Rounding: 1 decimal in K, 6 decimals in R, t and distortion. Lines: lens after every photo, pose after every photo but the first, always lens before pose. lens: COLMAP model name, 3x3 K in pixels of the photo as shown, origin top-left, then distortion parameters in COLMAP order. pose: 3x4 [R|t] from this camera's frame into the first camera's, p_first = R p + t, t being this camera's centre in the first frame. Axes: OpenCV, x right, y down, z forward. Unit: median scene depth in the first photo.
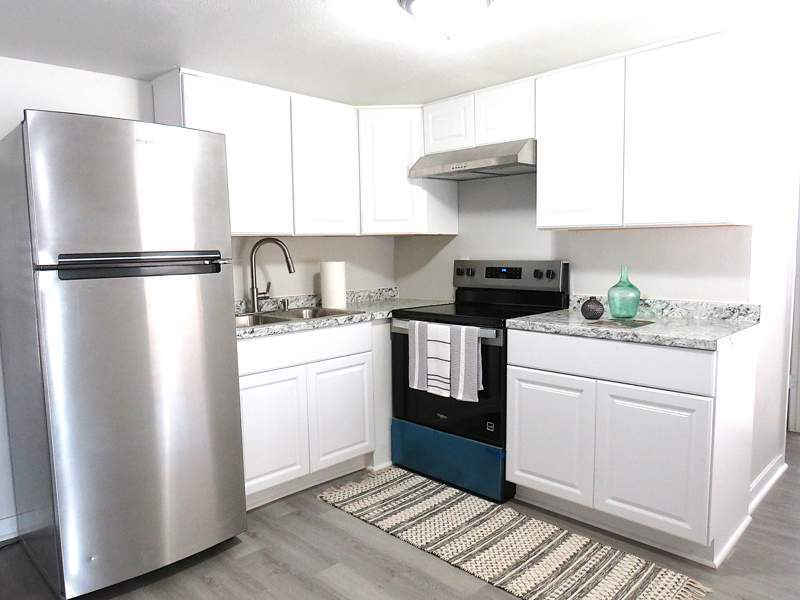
lens RADIAL K [[575.2, 0, 400.0], [0, 575.2, 300.0], [0, 0, 1]] dist [-0.013681, -0.000030]
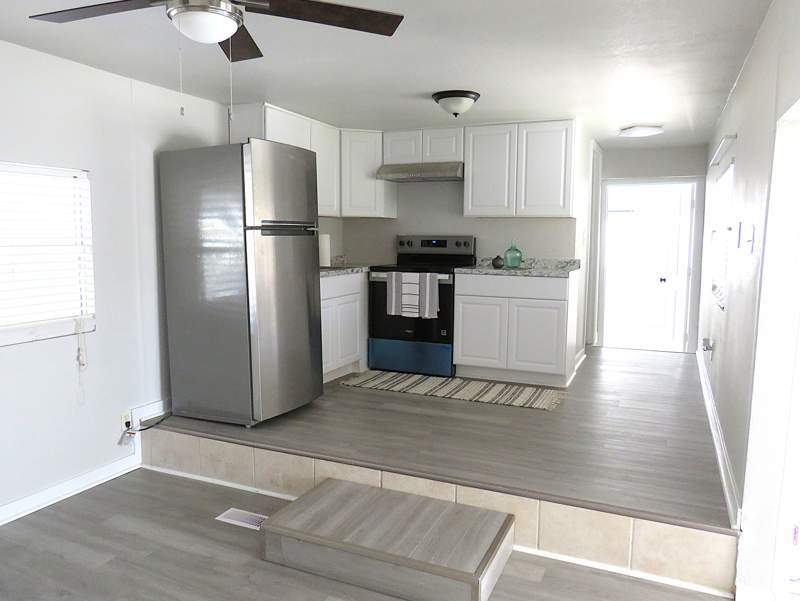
lens RADIAL K [[602.8, 0, 411.4], [0, 602.8, 301.7], [0, 0, 1]] dist [-0.005930, -0.000717]
pose [[0.928556, -0.018651, 0.370724, -0.571704], [0.012435, 0.999739, 0.019152, 0.092256], [-0.370984, -0.013174, 0.928546, -0.590307]]
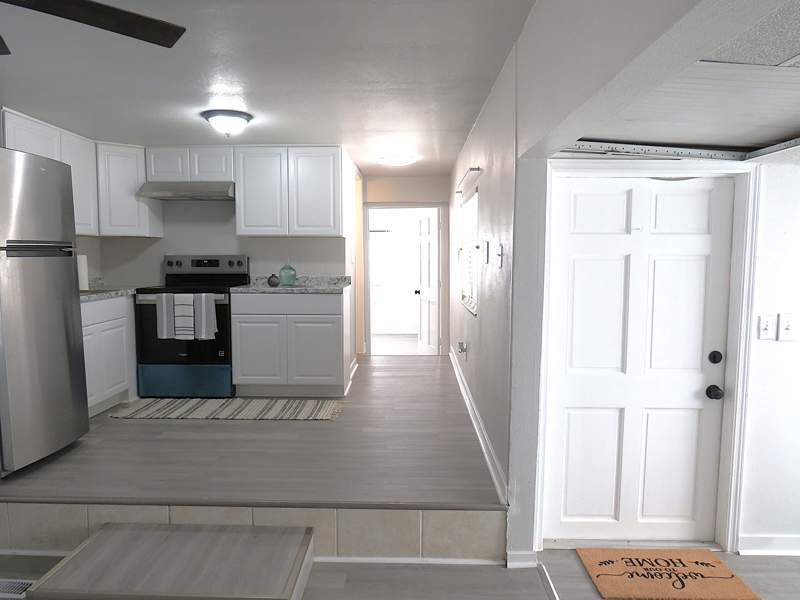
lens RADIAL K [[575.2, 0, 400.0], [0, 575.2, 300.0], [0, 0, 1]] dist [-0.013681, -0.000030]
pose [[0.720323, -0.040294, 0.692467, -0.601539], [0.053753, 0.998552, 0.002190, 0.088461], [-0.691553, 0.035645, 0.721446, -0.547078]]
